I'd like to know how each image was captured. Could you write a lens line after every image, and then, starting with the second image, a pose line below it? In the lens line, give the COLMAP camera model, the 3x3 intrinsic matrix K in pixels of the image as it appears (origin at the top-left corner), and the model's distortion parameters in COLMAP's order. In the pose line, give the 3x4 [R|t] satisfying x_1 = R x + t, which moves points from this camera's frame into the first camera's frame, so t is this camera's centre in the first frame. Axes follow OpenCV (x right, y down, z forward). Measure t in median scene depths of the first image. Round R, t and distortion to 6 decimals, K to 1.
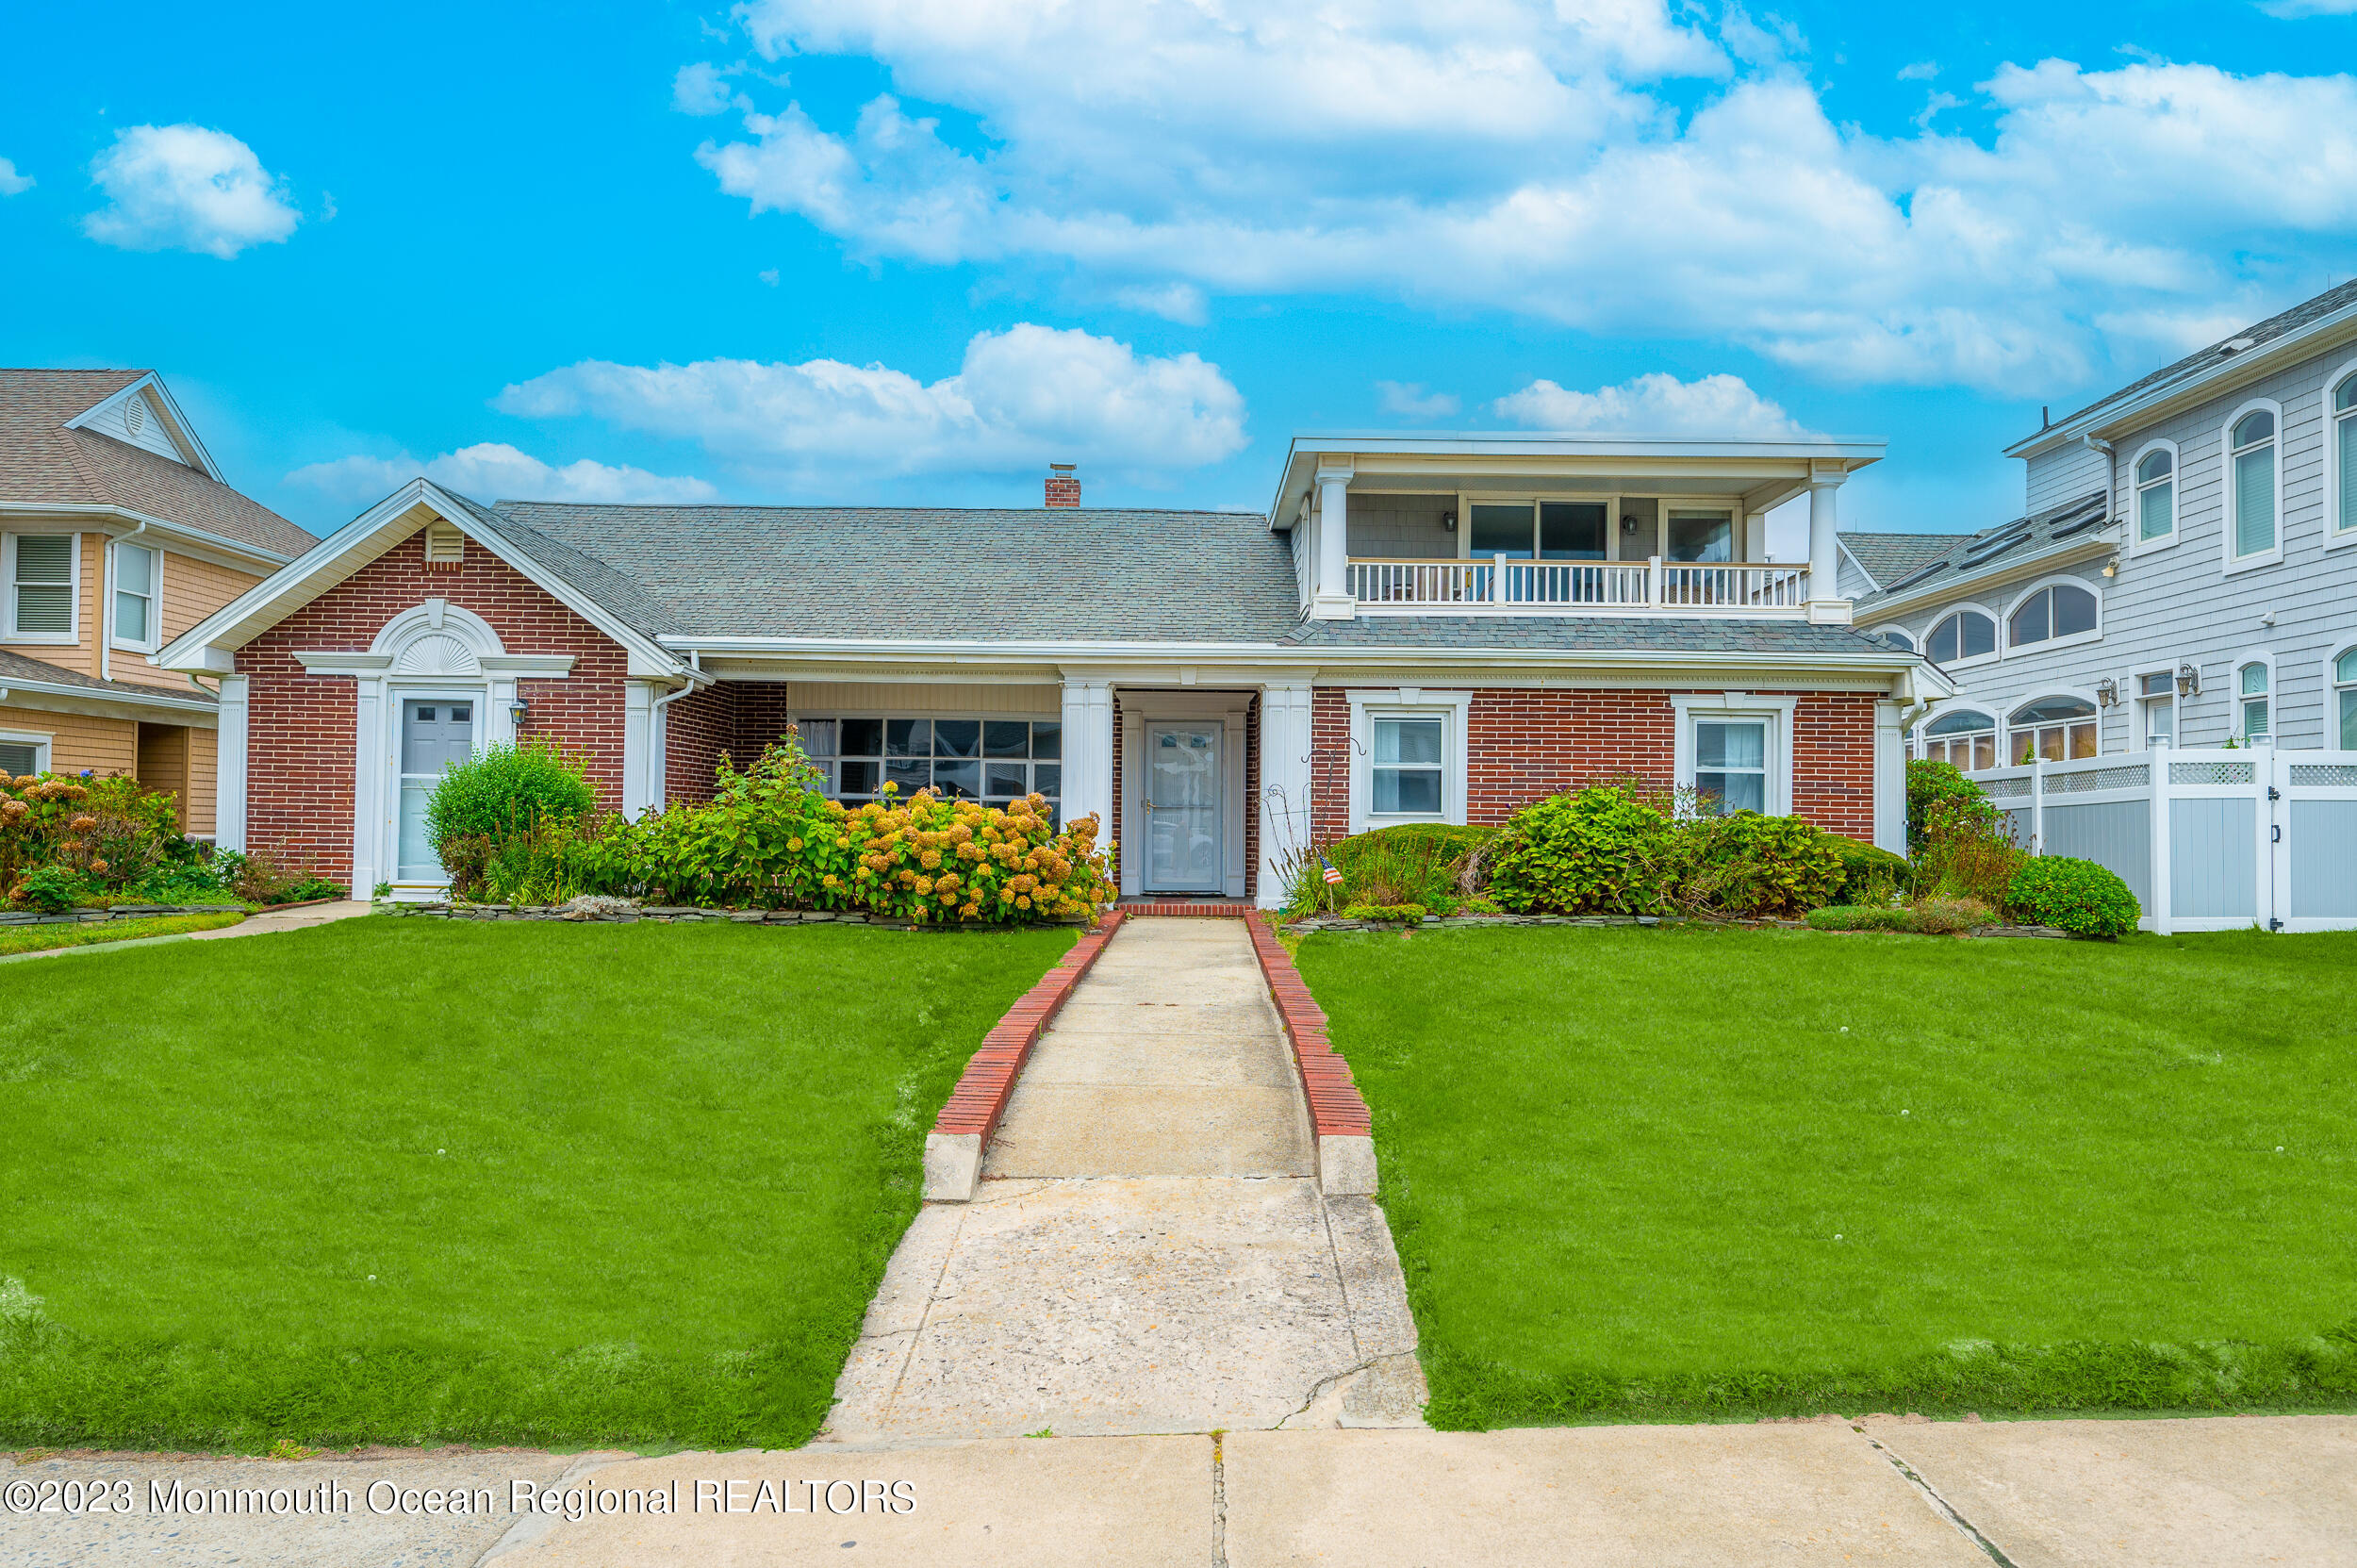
lens RADIAL K [[1555.2, 0, 1178.5], [0, 1555.2, 784.0], [0, 0, 1]] dist [-0.004025, -0.000368]
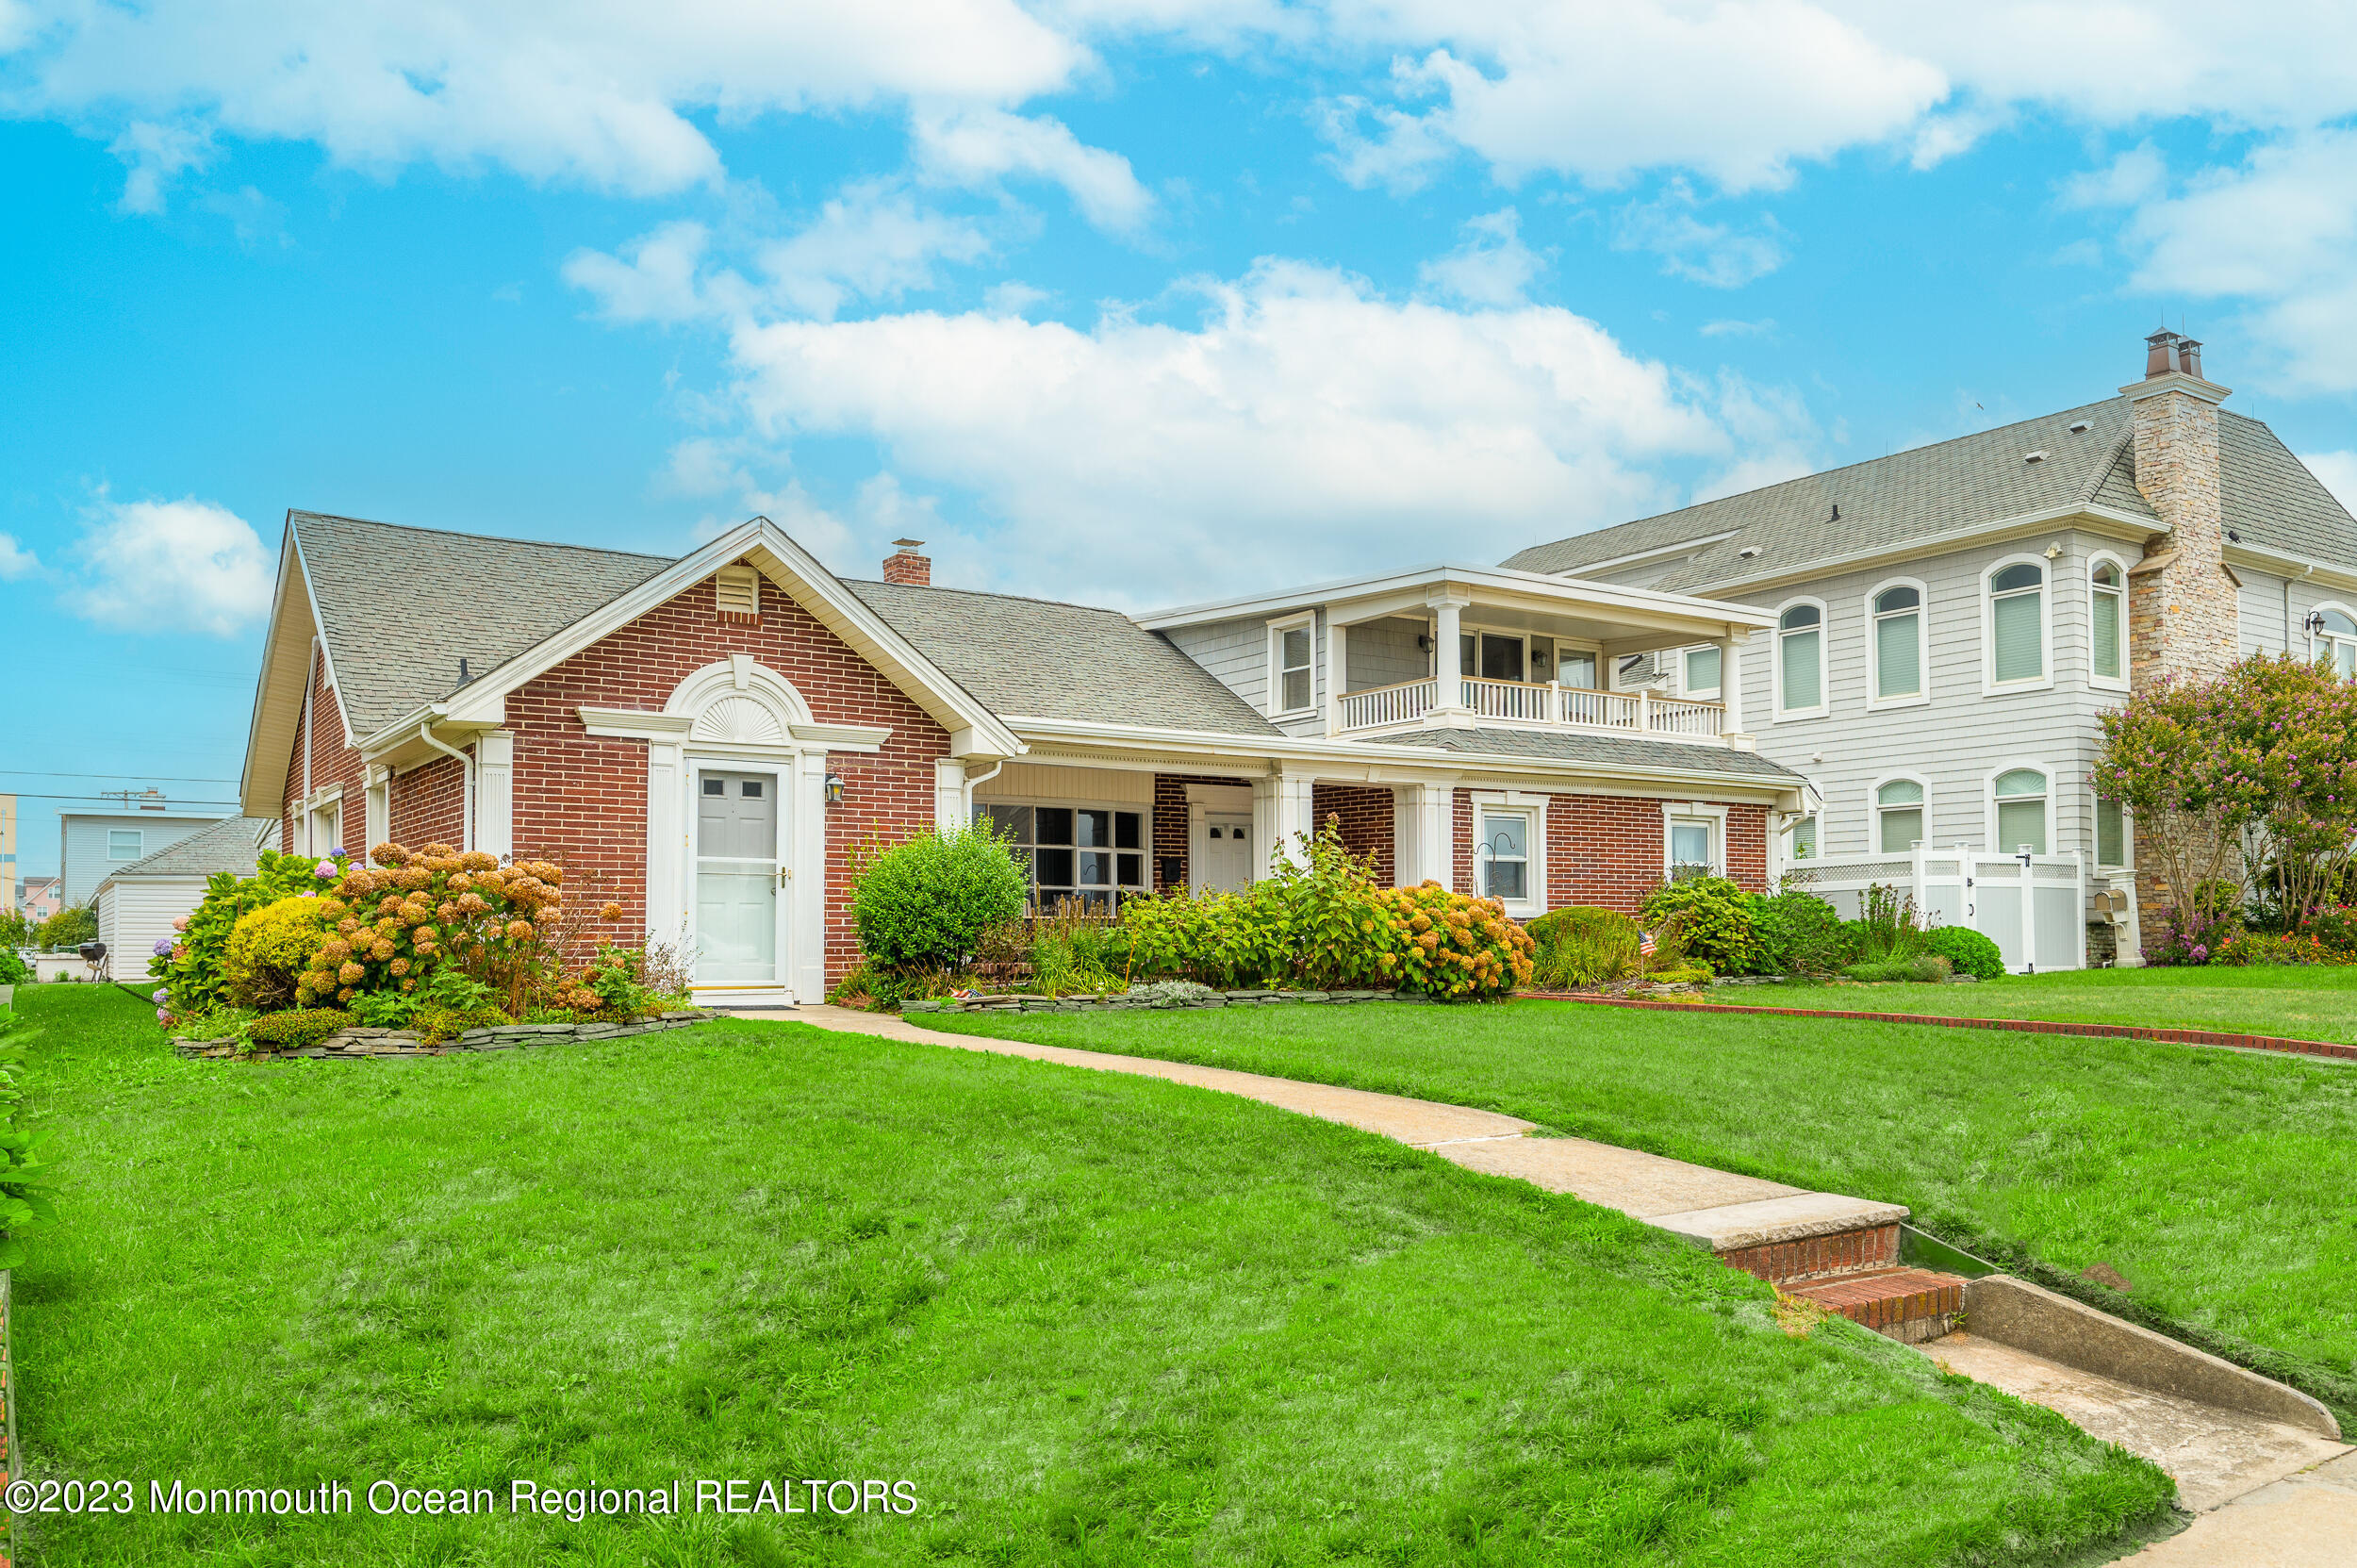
lens RADIAL K [[1705.9, 0, 1178.5], [0, 1705.9, 784.0], [0, 0, 1]] dist [-0.001141, -0.000658]
pose [[0.835717, 0.032517, 0.548197, -0.765666], [0.000102, 0.998236, -0.059366, 0.008832], [-0.549161, 0.049669, 0.834239, 0.072481]]
